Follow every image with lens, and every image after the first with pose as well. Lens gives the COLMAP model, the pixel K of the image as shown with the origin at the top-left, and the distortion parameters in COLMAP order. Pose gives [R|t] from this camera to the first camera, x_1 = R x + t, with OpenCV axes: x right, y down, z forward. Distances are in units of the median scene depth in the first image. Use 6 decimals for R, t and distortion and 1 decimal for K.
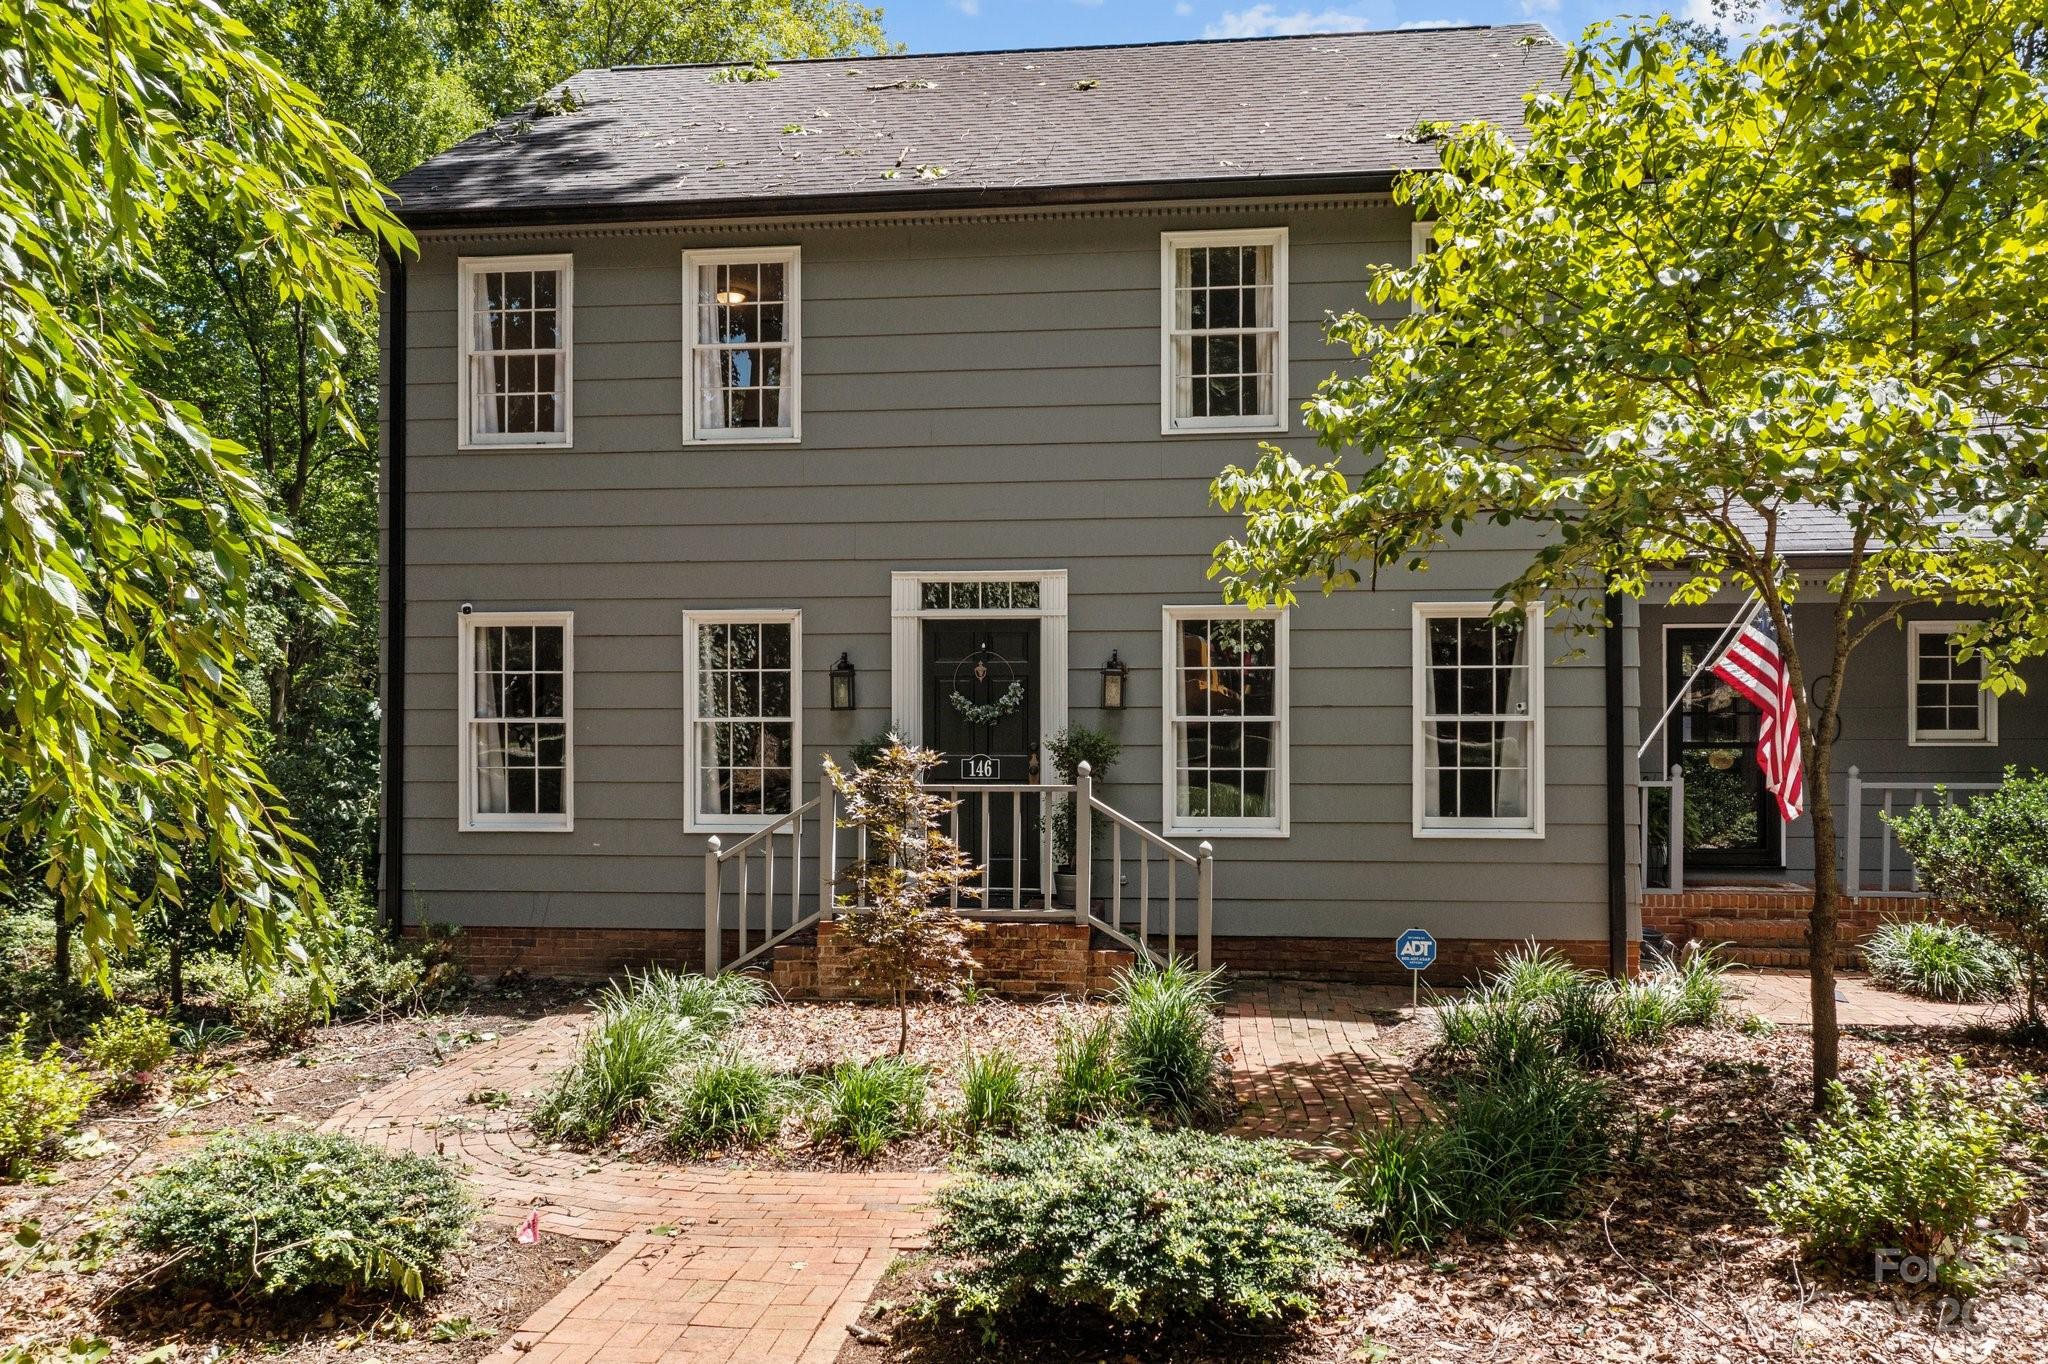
lens RADIAL K [[1644.7, 0, 1024.0], [0, 1644.7, 682.0], [0, 0, 1]] dist [0.004170, 0.007515]
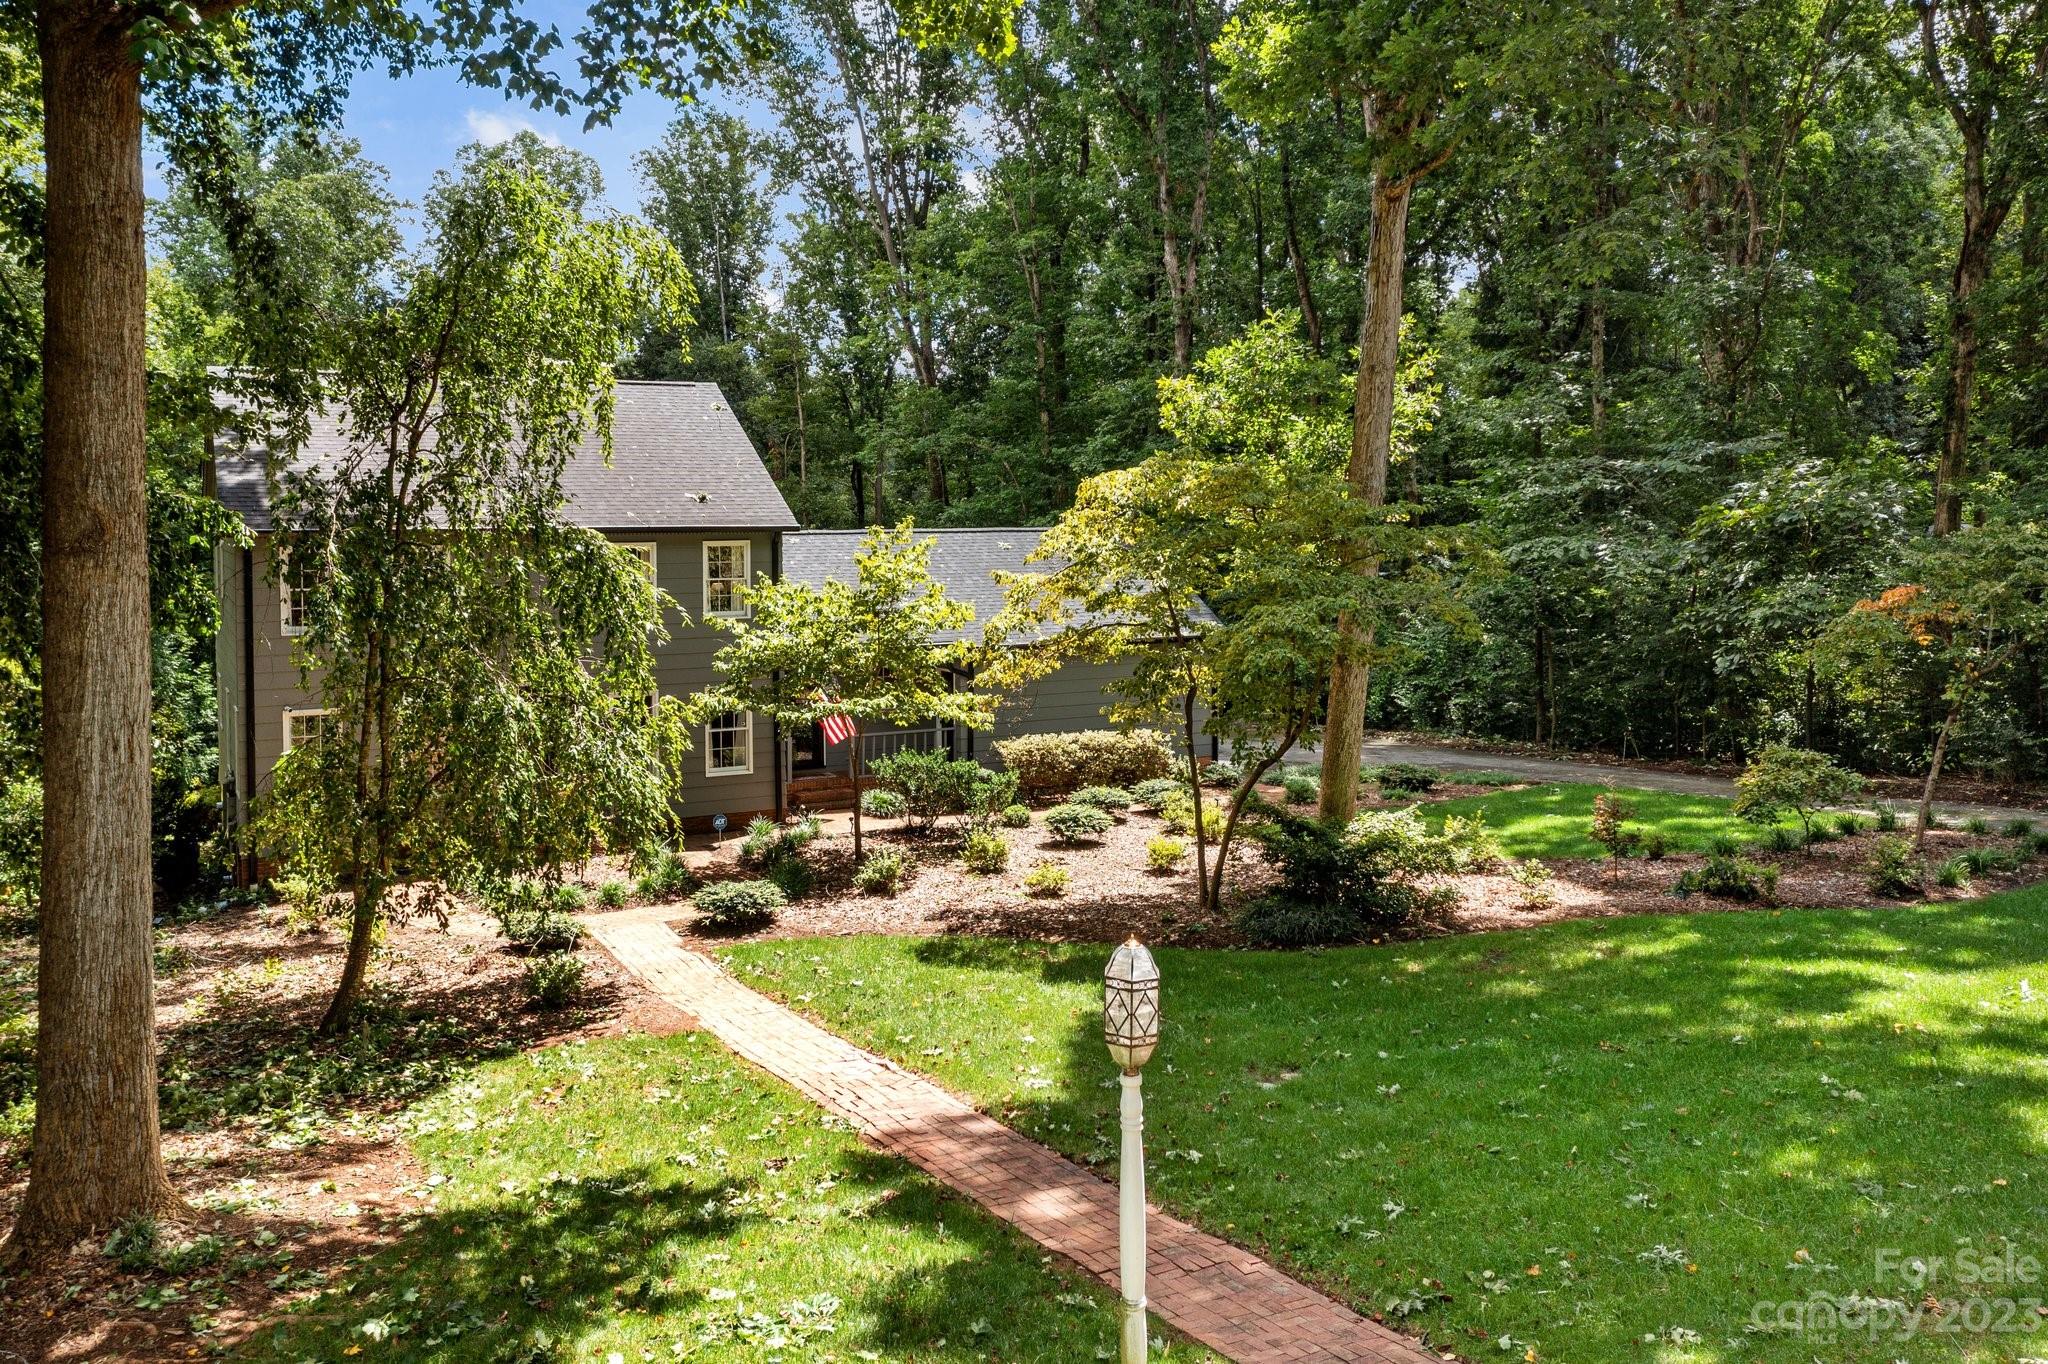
lens RADIAL K [[1644.7, 0, 1024.0], [0, 1644.7, 682.0], [0, 0, 1]] dist [0.004170, 0.007515]
pose [[0.821813, -0.059584, 0.566633, -0.971019], [-0.009127, 0.993013, 0.117656, -0.436037], [-0.569684, -0.101862, 0.815527, -1.654570]]
